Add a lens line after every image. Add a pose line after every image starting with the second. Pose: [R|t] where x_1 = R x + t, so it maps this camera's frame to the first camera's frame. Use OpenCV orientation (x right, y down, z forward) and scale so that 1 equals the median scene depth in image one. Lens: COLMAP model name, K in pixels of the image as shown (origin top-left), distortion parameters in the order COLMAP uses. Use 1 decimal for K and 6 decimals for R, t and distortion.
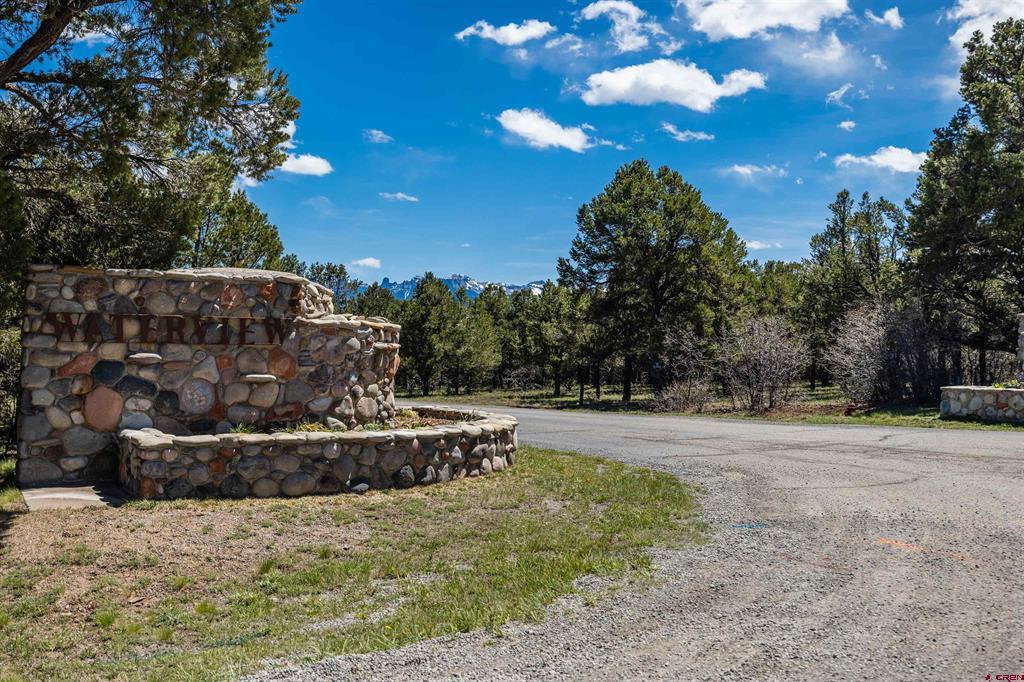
lens RADIAL K [[1029.1, 0, 505.0], [0, 1029.1, 346.9], [0, 0, 1]] dist [0.019403, 0.000000]
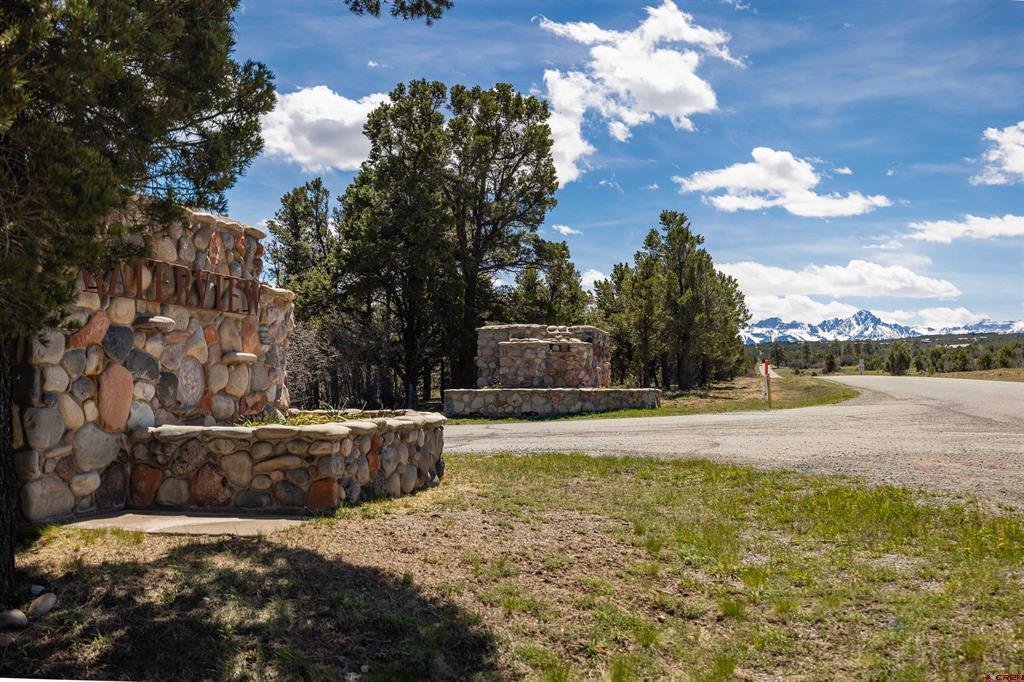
lens RADIAL K [[1029.1, 0, 513.0], [0, 1029.1, 338.2], [0, 0, 1]] dist [0.019403, 0.000000]
pose [[0.676794, 0.016748, 0.735982, -0.681715], [0.016316, 0.999154, -0.037741, 0.049475], [-0.735992, 0.037551, 0.675948, 0.354347]]
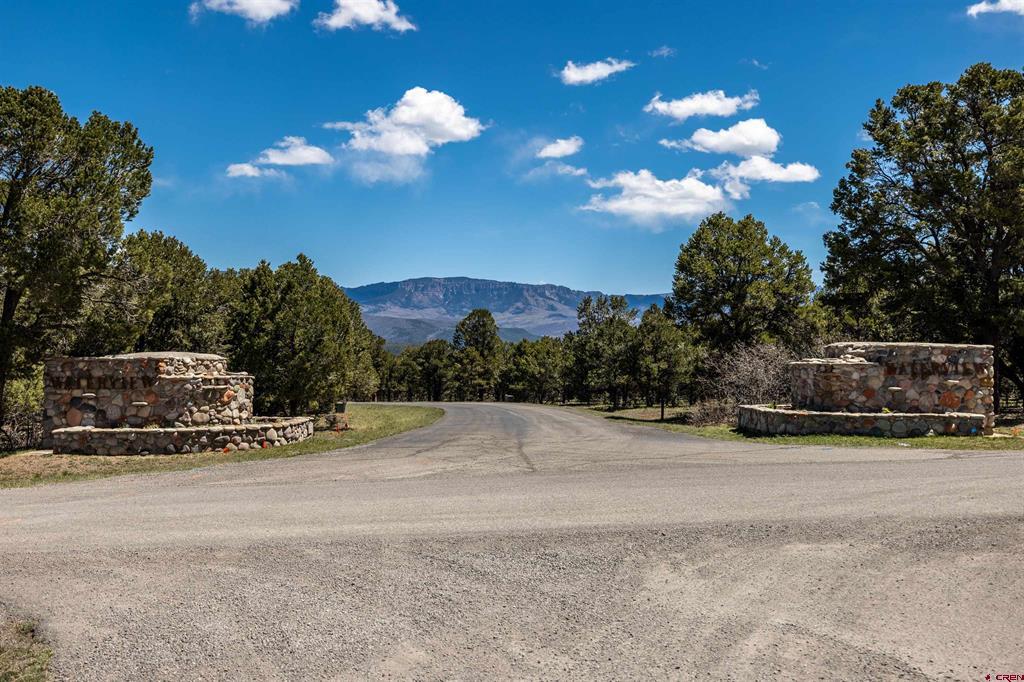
lens RADIAL K [[1029.1, 0, 512.9], [0, 1029.1, 341.5], [0, 0, 1]] dist [0.019403, 0.000000]
pose [[0.881783, -0.025663, -0.470956, 1.555020], [0.019957, 0.999654, -0.017107, -0.050805], [0.471232, 0.005686, 0.881991, -0.586265]]
